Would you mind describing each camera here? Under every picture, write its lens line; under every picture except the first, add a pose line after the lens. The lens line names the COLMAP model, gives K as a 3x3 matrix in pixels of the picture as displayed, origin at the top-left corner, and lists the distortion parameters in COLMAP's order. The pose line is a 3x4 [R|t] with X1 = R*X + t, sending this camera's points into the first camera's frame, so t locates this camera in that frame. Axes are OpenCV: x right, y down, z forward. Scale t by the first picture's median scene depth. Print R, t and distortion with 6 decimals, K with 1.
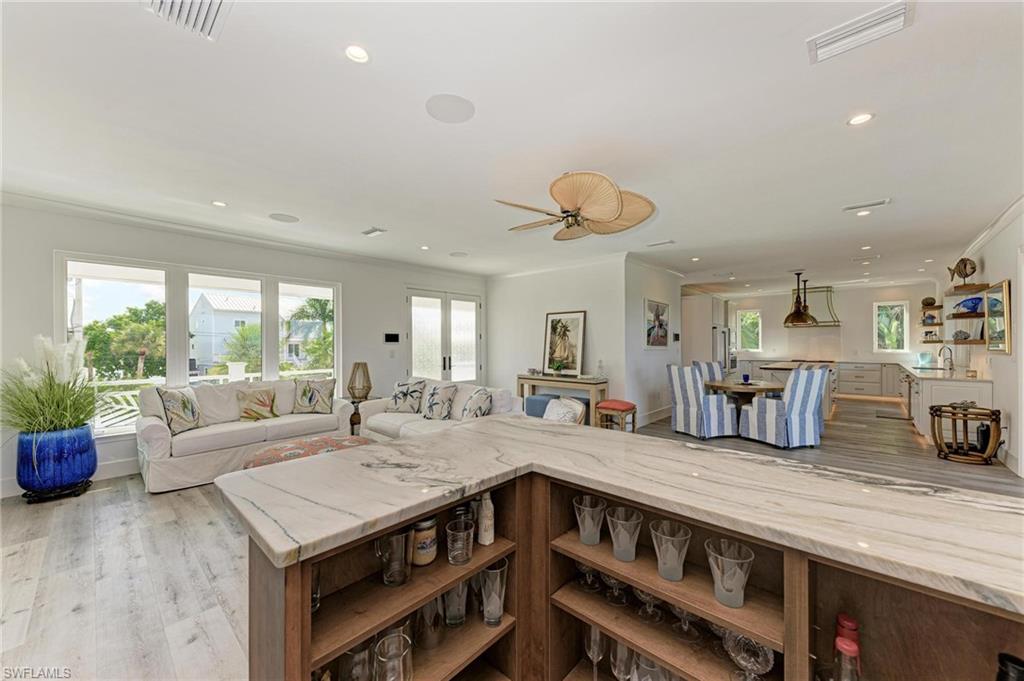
lens RADIAL K [[377.8, 0, 511.1], [0, 377.8, 344.4], [0, 0, 1]] dist [0.023593, -0.009813]
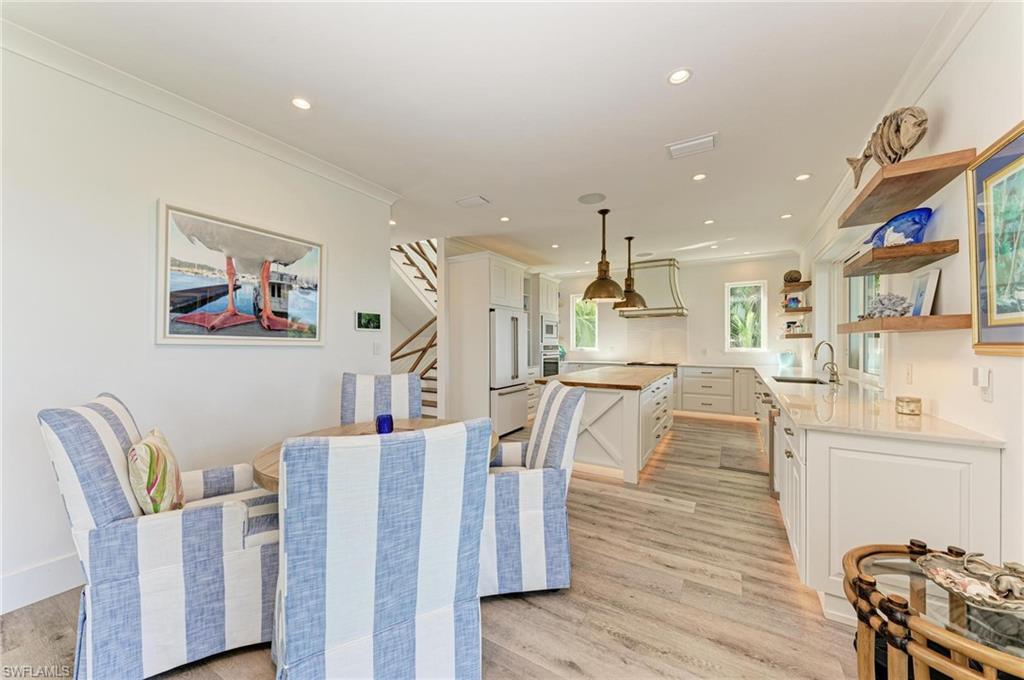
lens RADIAL K [[372.5, 0, 509.7], [0, 372.5, 343.3], [0, 0, 1]] dist [0.008716, -0.000398]
pose [[0.978688, 0.004828, 0.205295, 0.713461], [-0.004188, 0.999985, -0.003555, 0.015063], [-0.205309, 0.002619, 0.978694, 0.696498]]
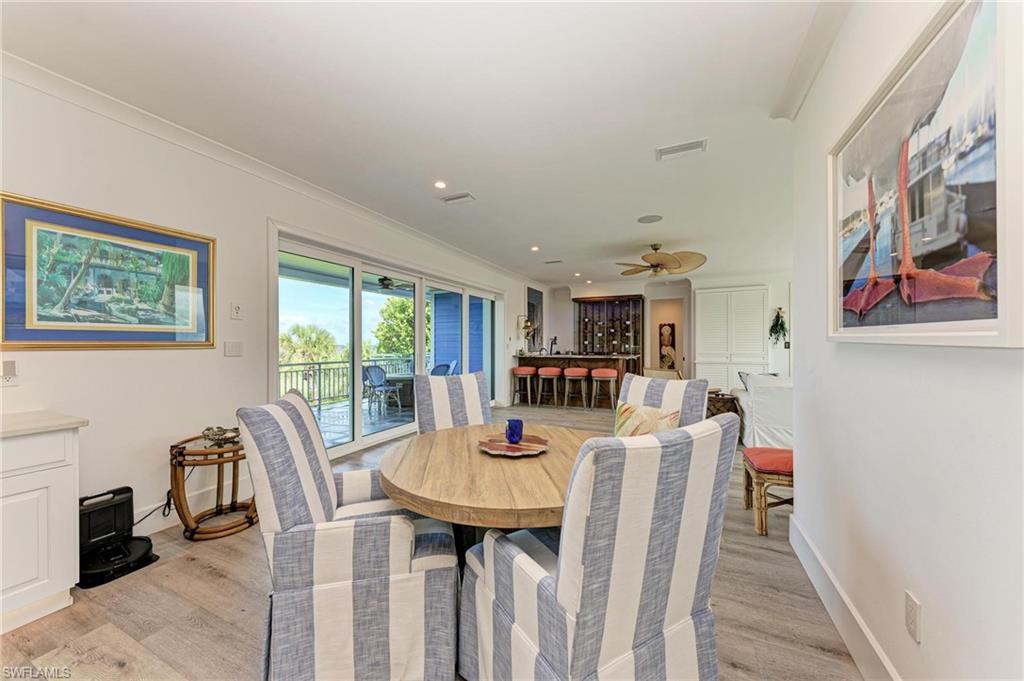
lens RADIAL K [[359.3, 0, 510.3], [0, 359.3, 343.9], [0, 0, 1]] dist [0.008733, -0.004106]
pose [[-0.954065, 0.004979, -0.299557, 0.767531], [0.004063, 0.999985, 0.003679, 0.015675], [0.299571, 0.002293, -0.954071, 1.385890]]
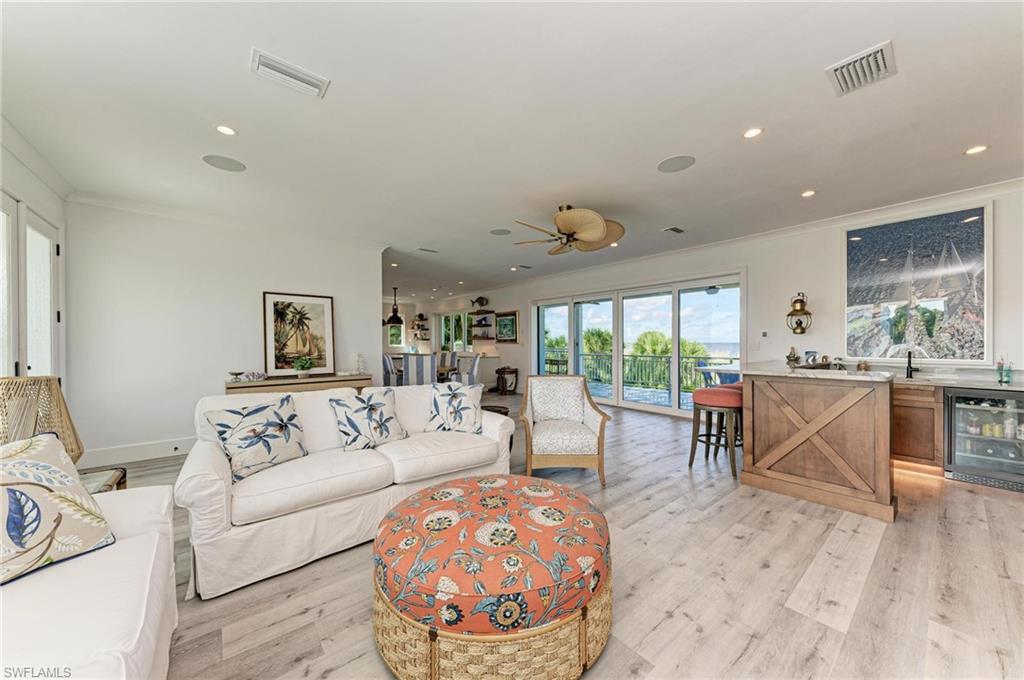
lens RADIAL K [[359.3, 0, 510.3], [0, 359.3, 343.4], [0, 0, 1]] dist [0.008733, -0.004106]
pose [[0.147925, 0.001263, 0.988998, -0.641123], [0.005927, 0.999980, -0.002164, 0.023498], [-0.988981, 0.006182, 0.147914, 0.570197]]
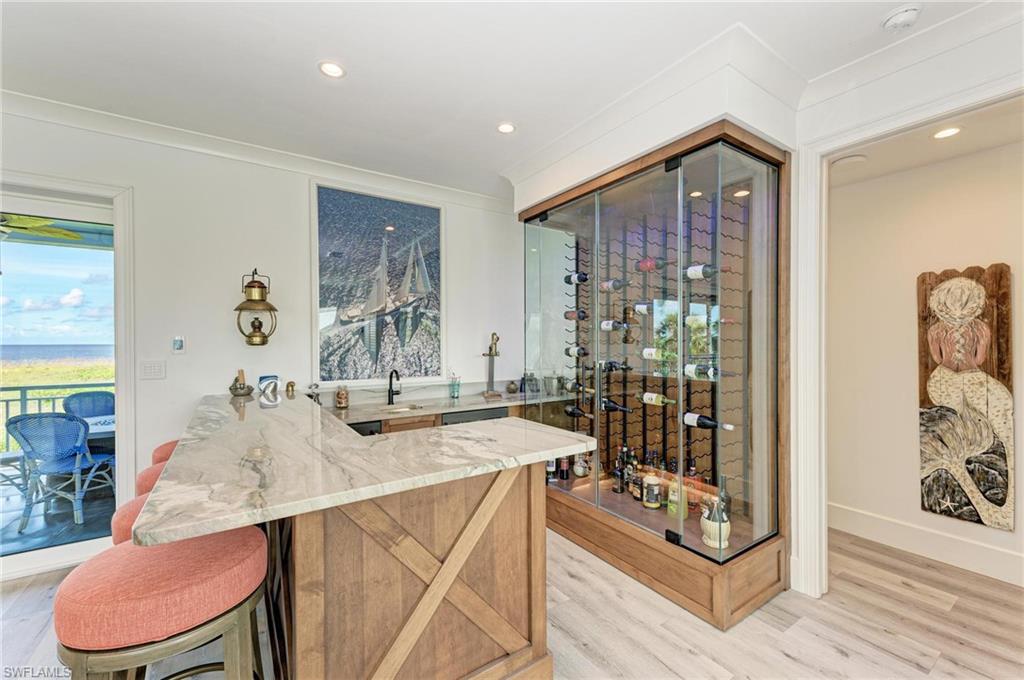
lens RADIAL K [[409.9, 0, 510.8], [0, 409.9, 345.2], [0, 0, 1]] dist [0.007443, -0.000767]
pose [[-0.971758, 0.005014, 0.235925, -0.152262], [0.007217, 0.999938, 0.008476, 0.001961], [-0.235868, 0.009939, -0.971734, 0.458135]]
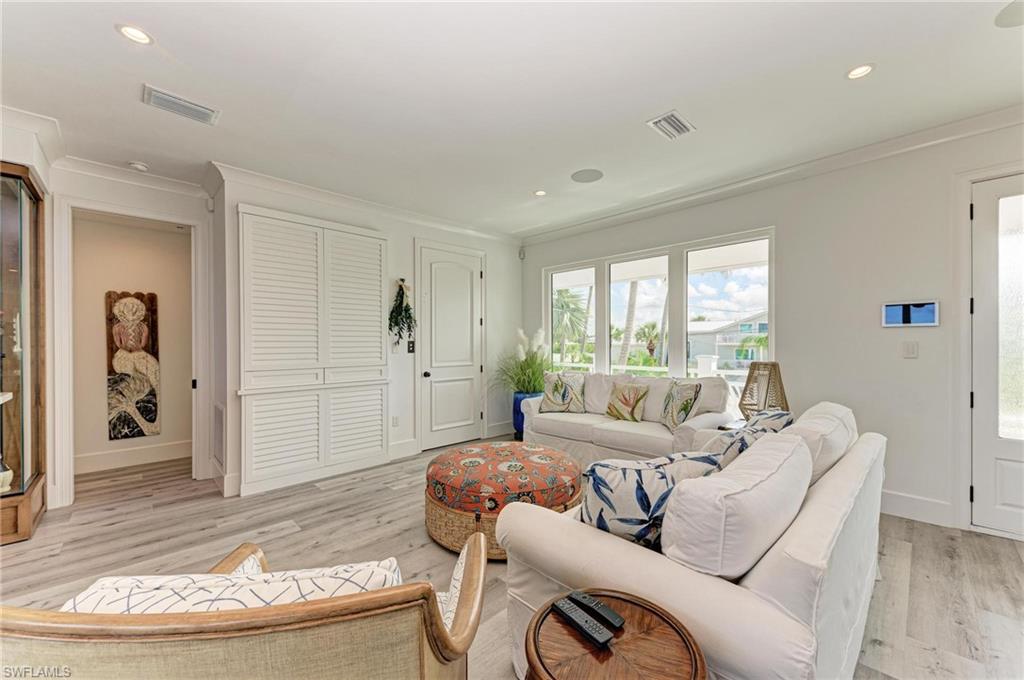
lens RADIAL K [[393.2, 0, 513.6], [0, 393.2, 344.4], [0, 0, 1]] dist [0.019936, -0.005683]
pose [[-0.063878, 0.008067, -0.997925, 0.194703], [-0.000914, 0.999966, 0.008142, 0.017838], [0.997957, 0.001432, -0.063868, 0.678736]]
